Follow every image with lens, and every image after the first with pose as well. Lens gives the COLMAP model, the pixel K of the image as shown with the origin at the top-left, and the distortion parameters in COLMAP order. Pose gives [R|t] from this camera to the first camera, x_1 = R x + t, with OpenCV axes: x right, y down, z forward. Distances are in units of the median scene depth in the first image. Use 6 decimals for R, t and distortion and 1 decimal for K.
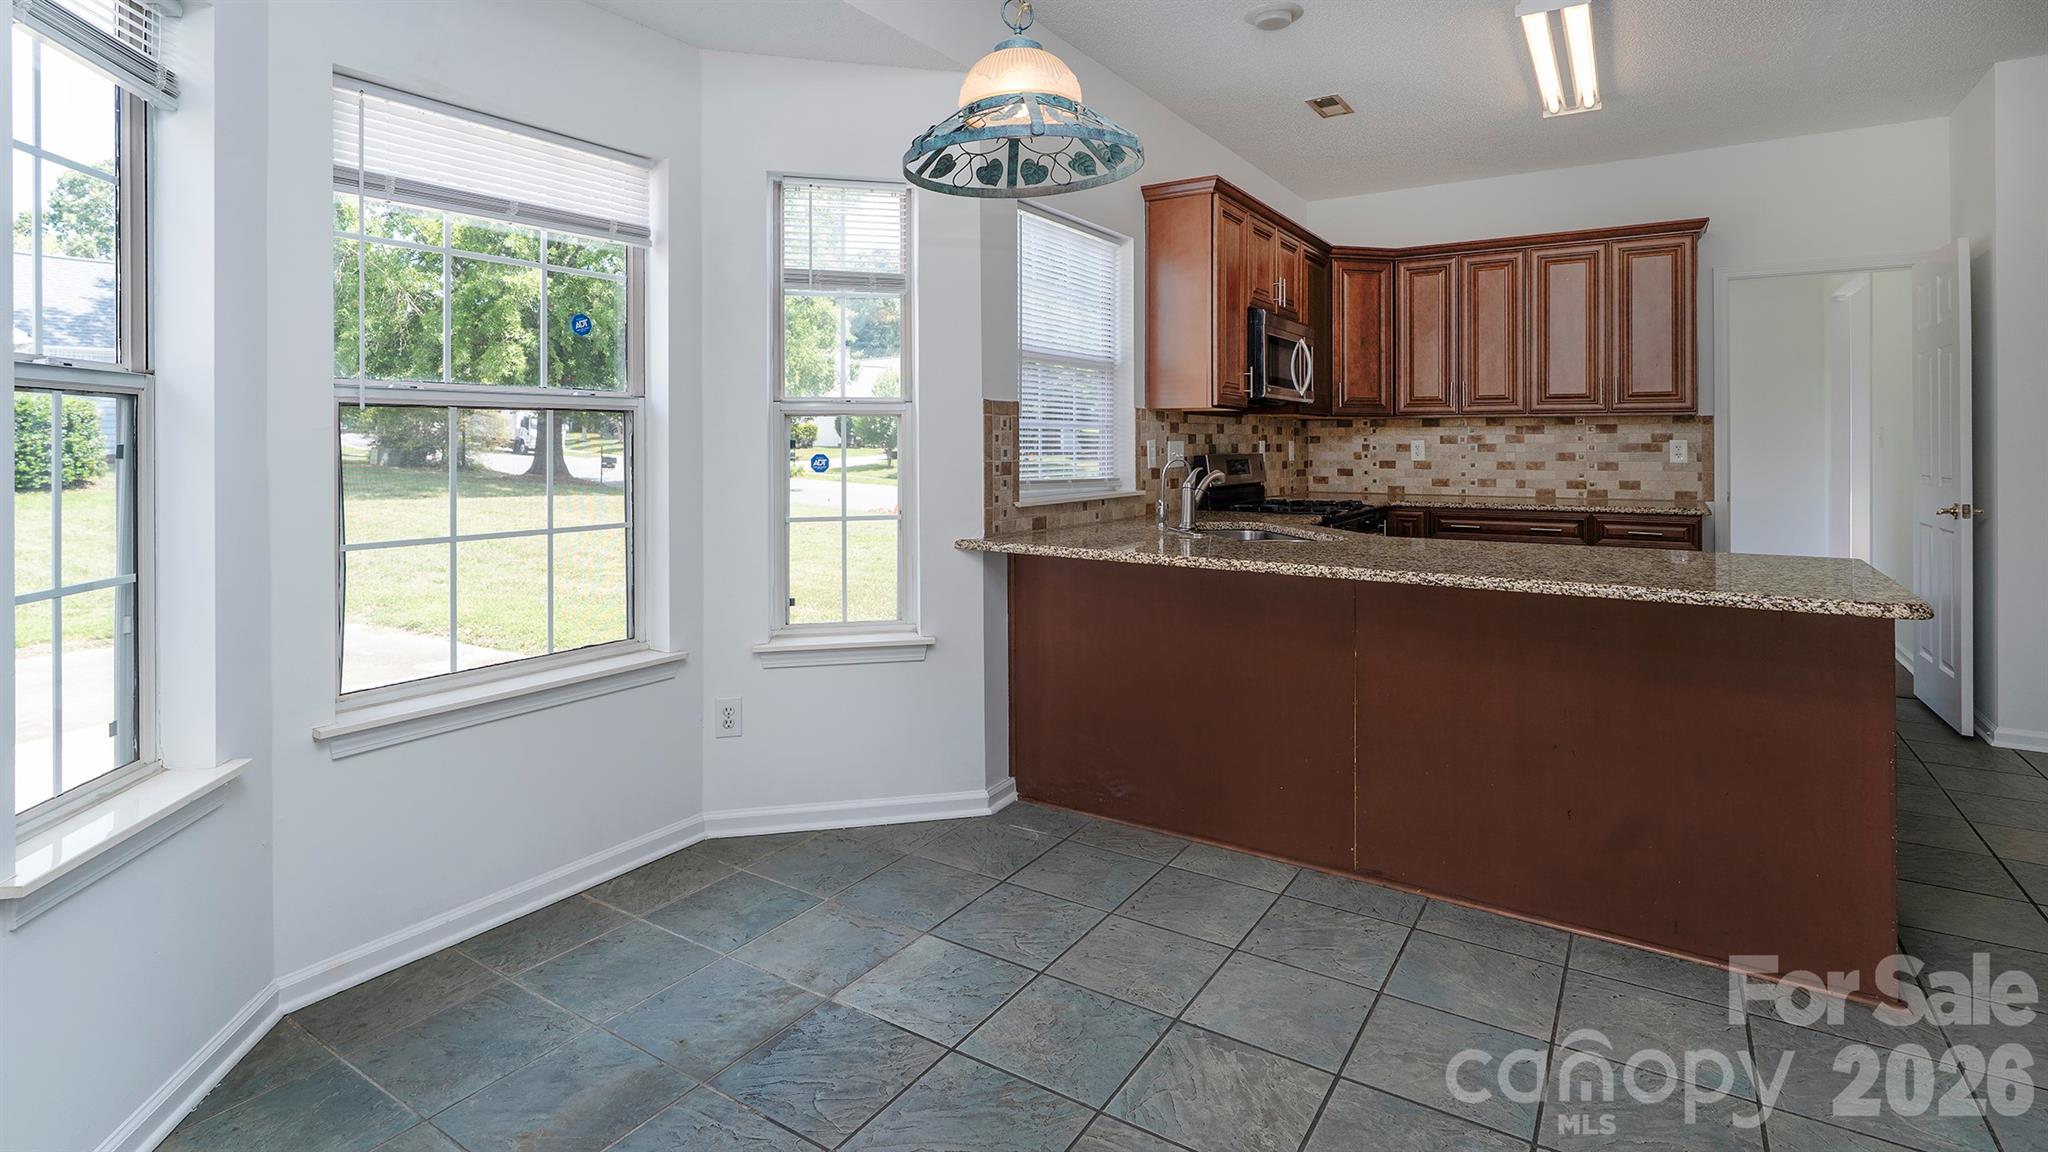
lens RADIAL K [[979.3, 0, 1034.7], [0, 979.3, 433.9], [0, 0, 1]] dist [-0.001712, 0.000231]
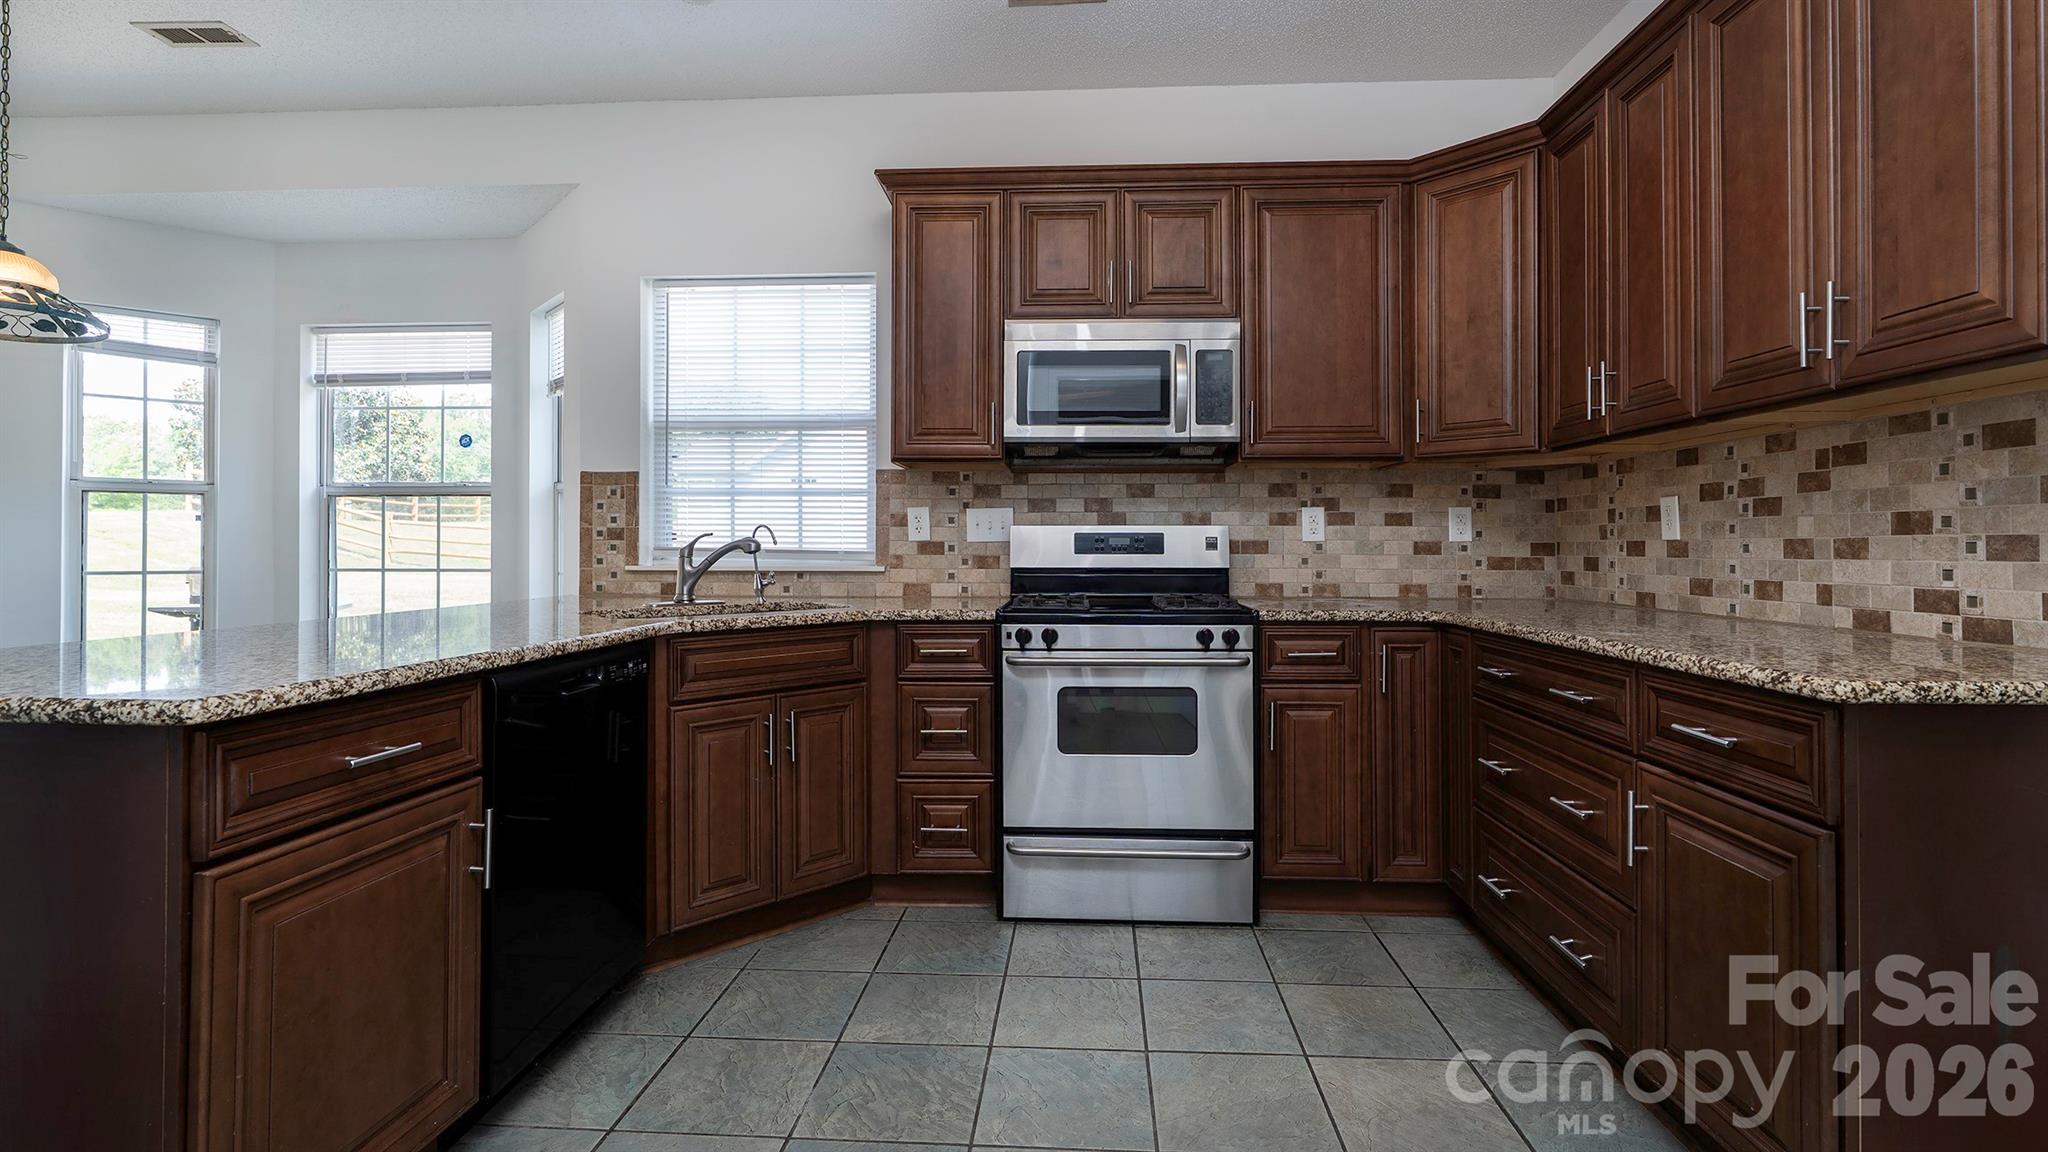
lens RADIAL K [[947.6, 0, 1032.1], [0, 947.6, 533.7], [0, 0, 1]] dist [-0.004378, -0.000212]
pose [[0.491933, -0.009722, -0.870579, 0.996048], [0.005487, 0.999952, -0.008067, 0.041411], [0.870616, -0.000808, 0.491963, 0.795151]]
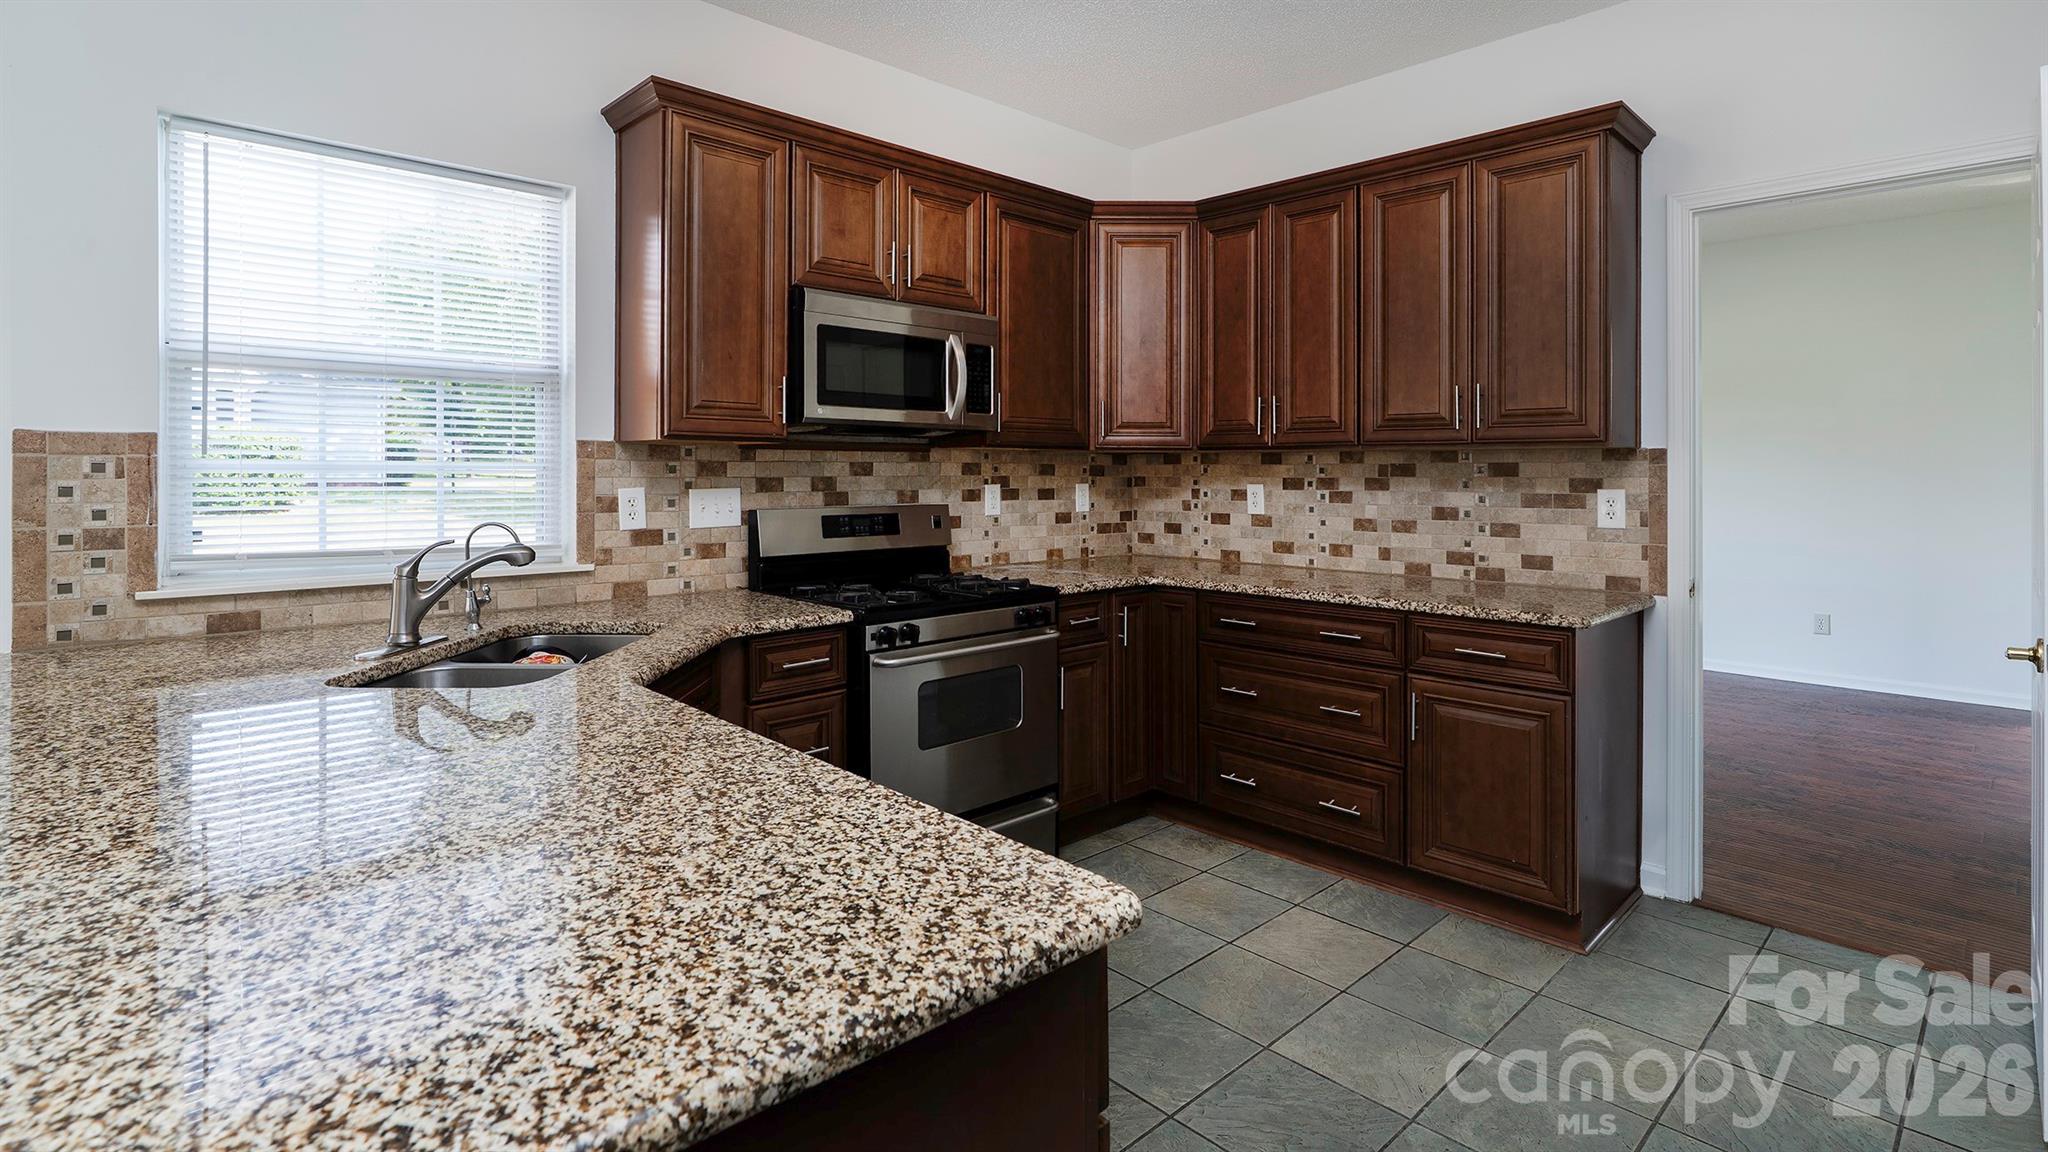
lens RADIAL K [[988.6, 0, 1042.9], [0, 988.6, 463.1], [0, 0, 1]] dist [-0.001281, 0.001113]
pose [[0.973219, 0.001522, -0.229877, 0.634062], [-0.001305, 0.999999, 0.001097, -0.013564], [0.229878, -0.000767, 0.973219, 0.466224]]
